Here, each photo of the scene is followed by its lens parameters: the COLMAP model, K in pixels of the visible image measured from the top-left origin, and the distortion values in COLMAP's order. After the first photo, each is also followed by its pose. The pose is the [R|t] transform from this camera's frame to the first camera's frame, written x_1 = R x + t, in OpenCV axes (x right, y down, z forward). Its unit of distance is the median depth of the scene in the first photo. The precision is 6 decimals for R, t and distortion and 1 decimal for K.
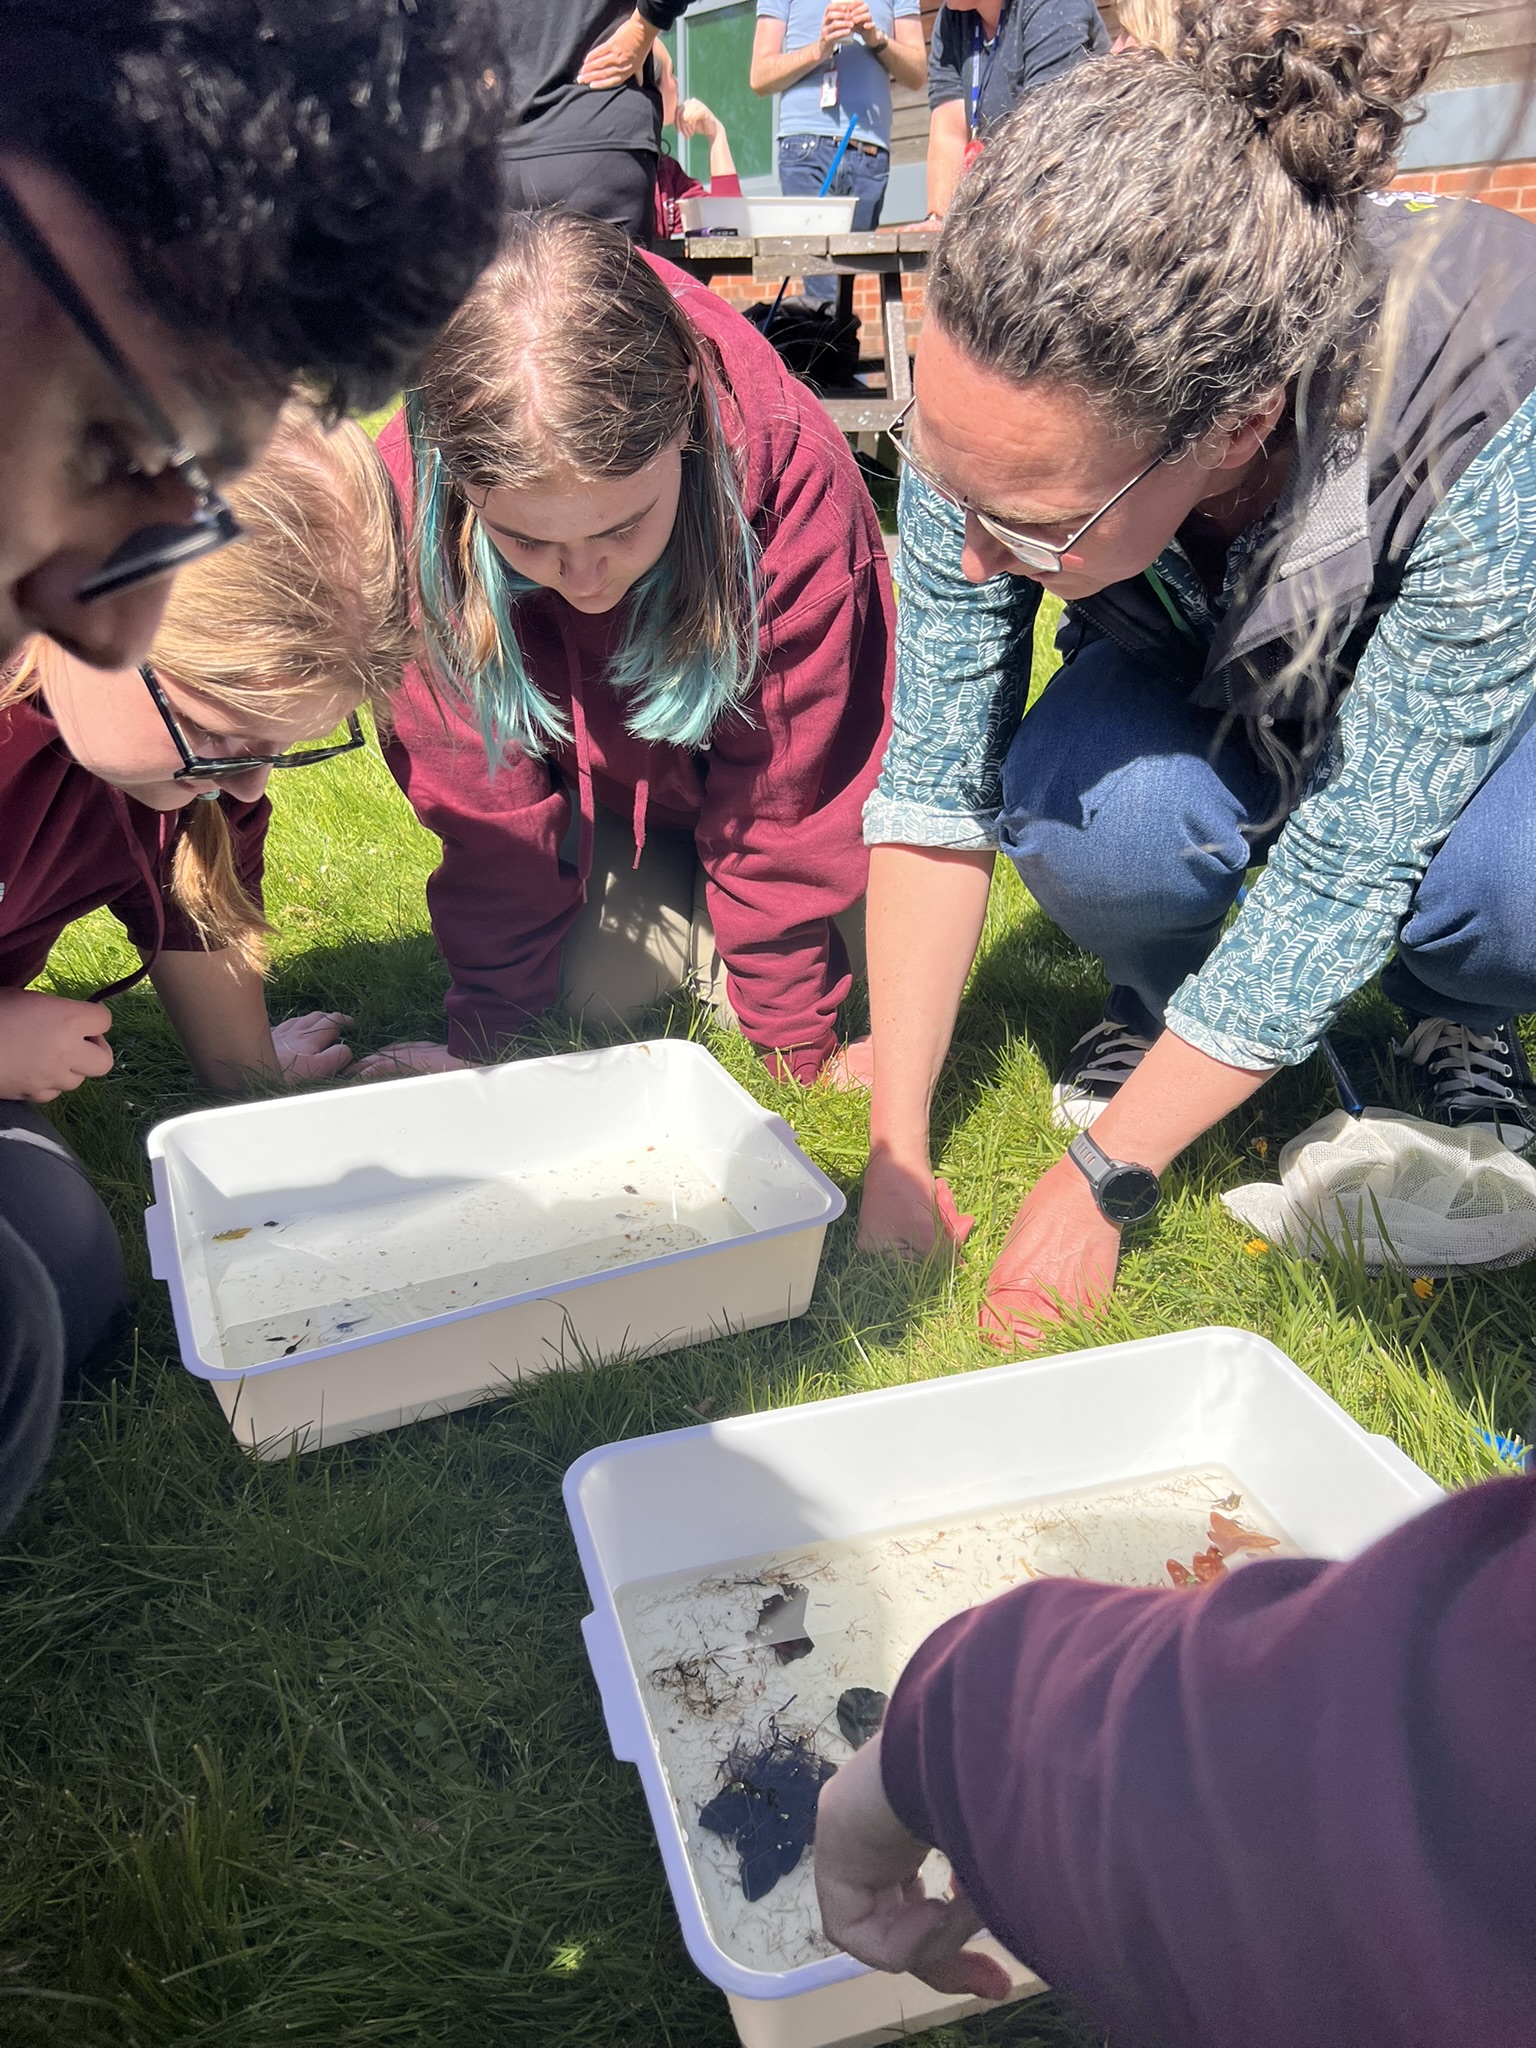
lens RADIAL K [[1527.4, 0, 769.7], [0, 1527.4, 1027.1], [0, 0, 1]] dist [0.041686, -0.047703]
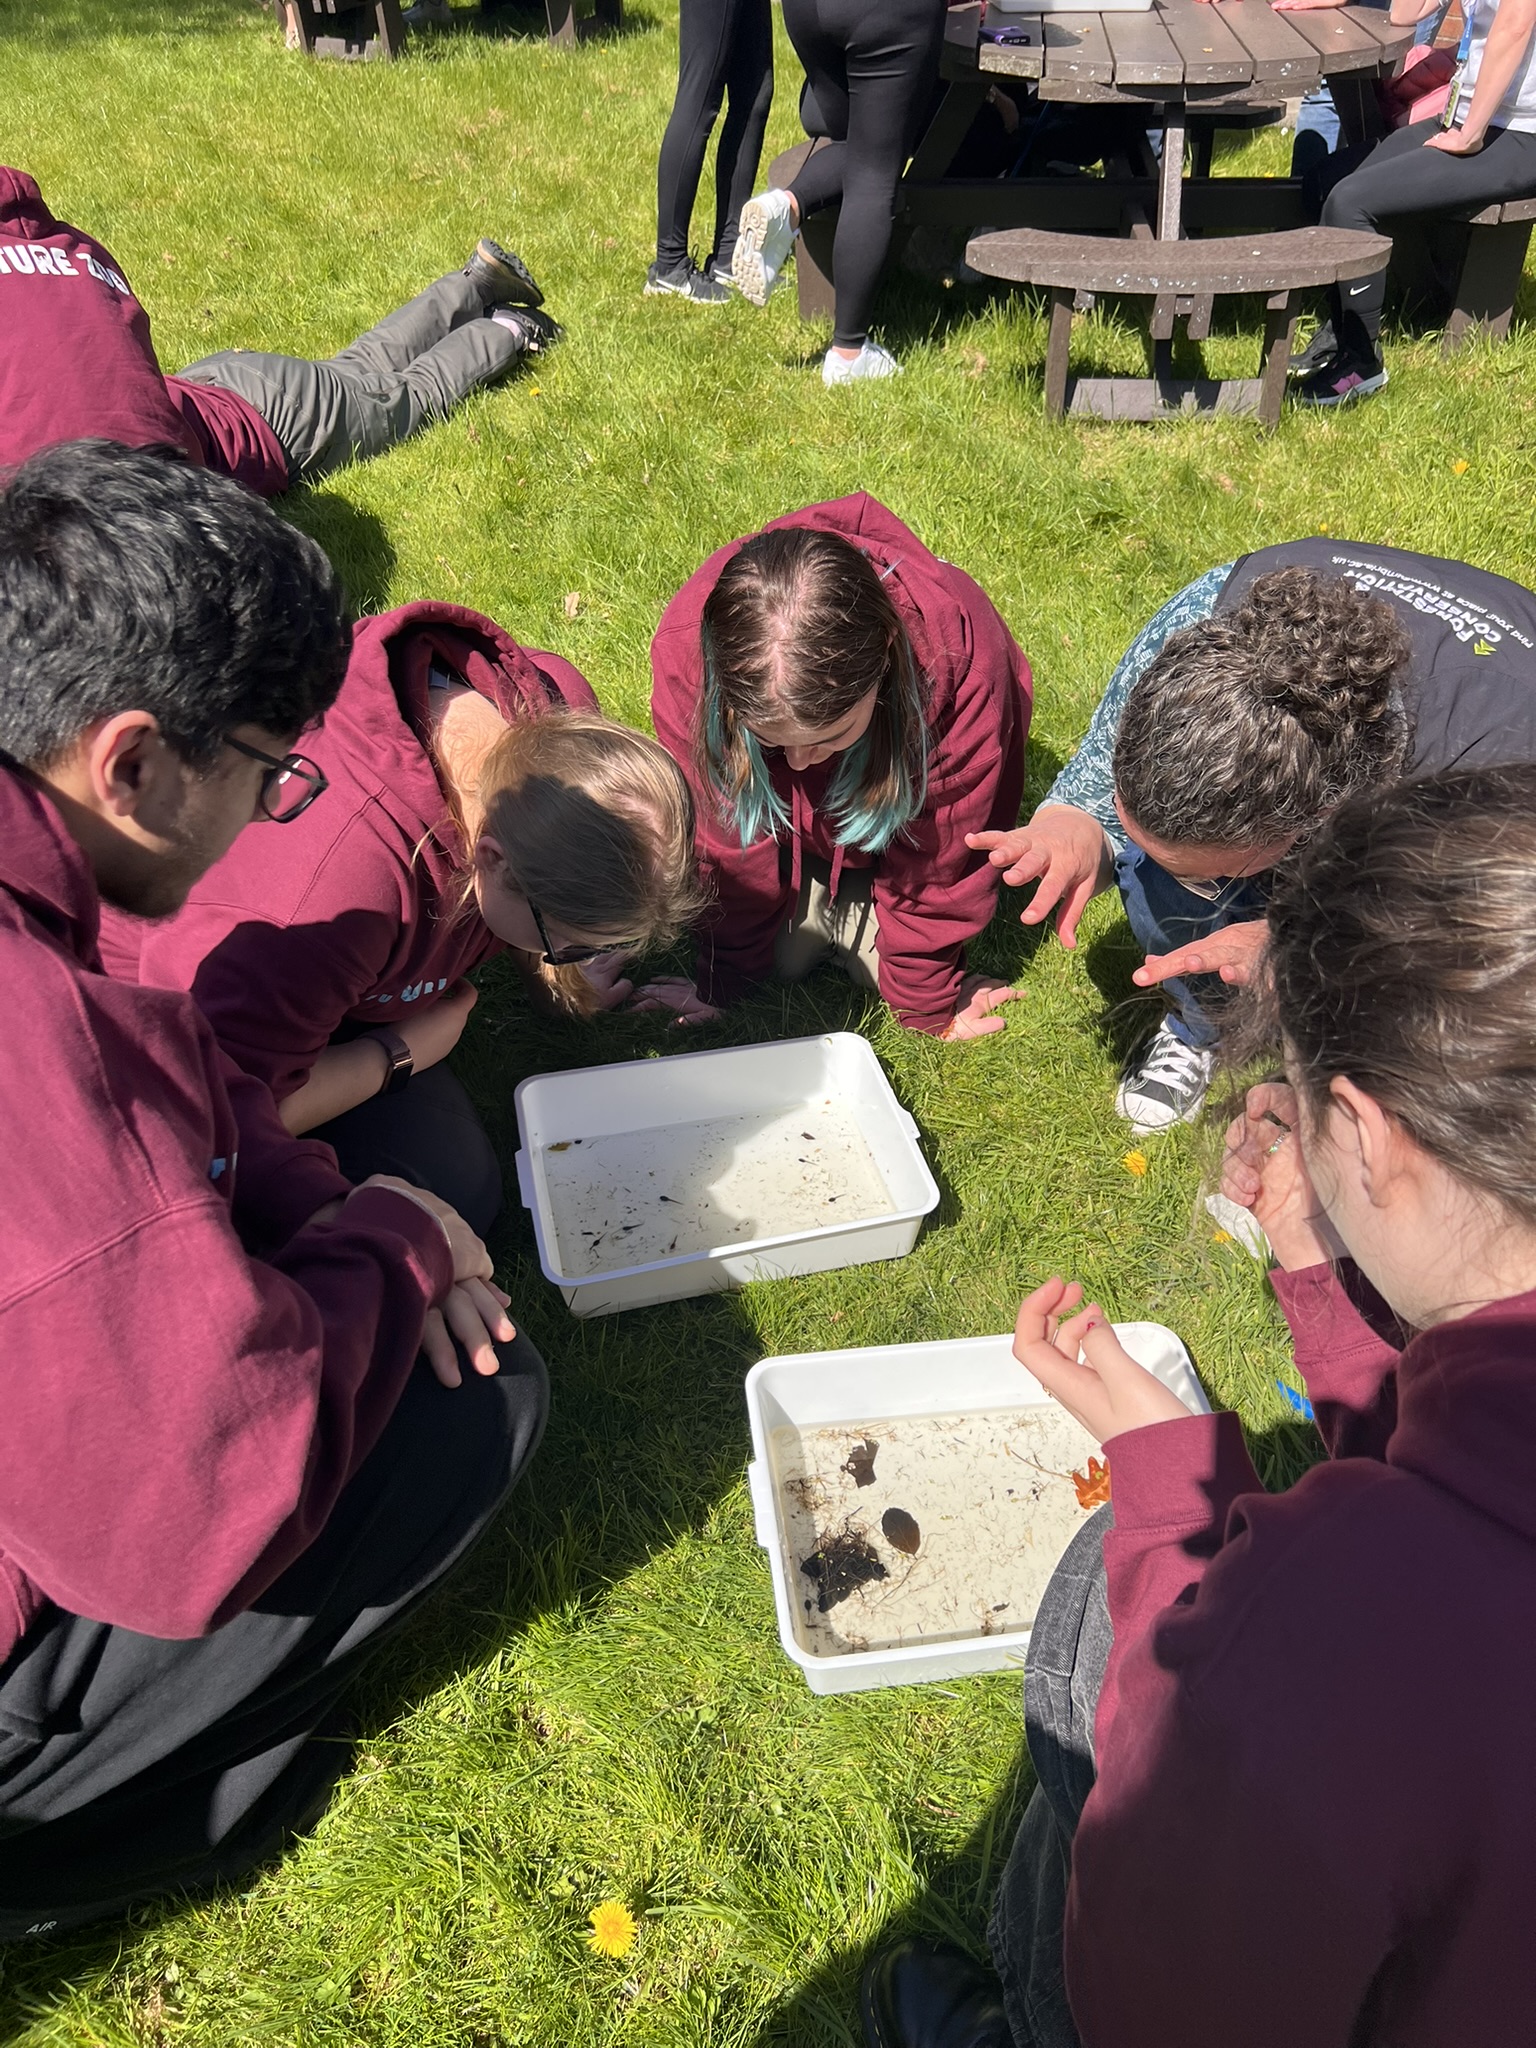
lens RADIAL K [[1527.4, 0, 767.2], [0, 1527.4, 1020.8], [0, 0, 1]] dist [0.041686, -0.047703]
pose [[0.983777, 0.111097, -0.140858, 0.078077], [-0.071839, 0.963434, 0.258136, -0.465495], [0.164385, -0.243829, 0.955785, -0.499288]]
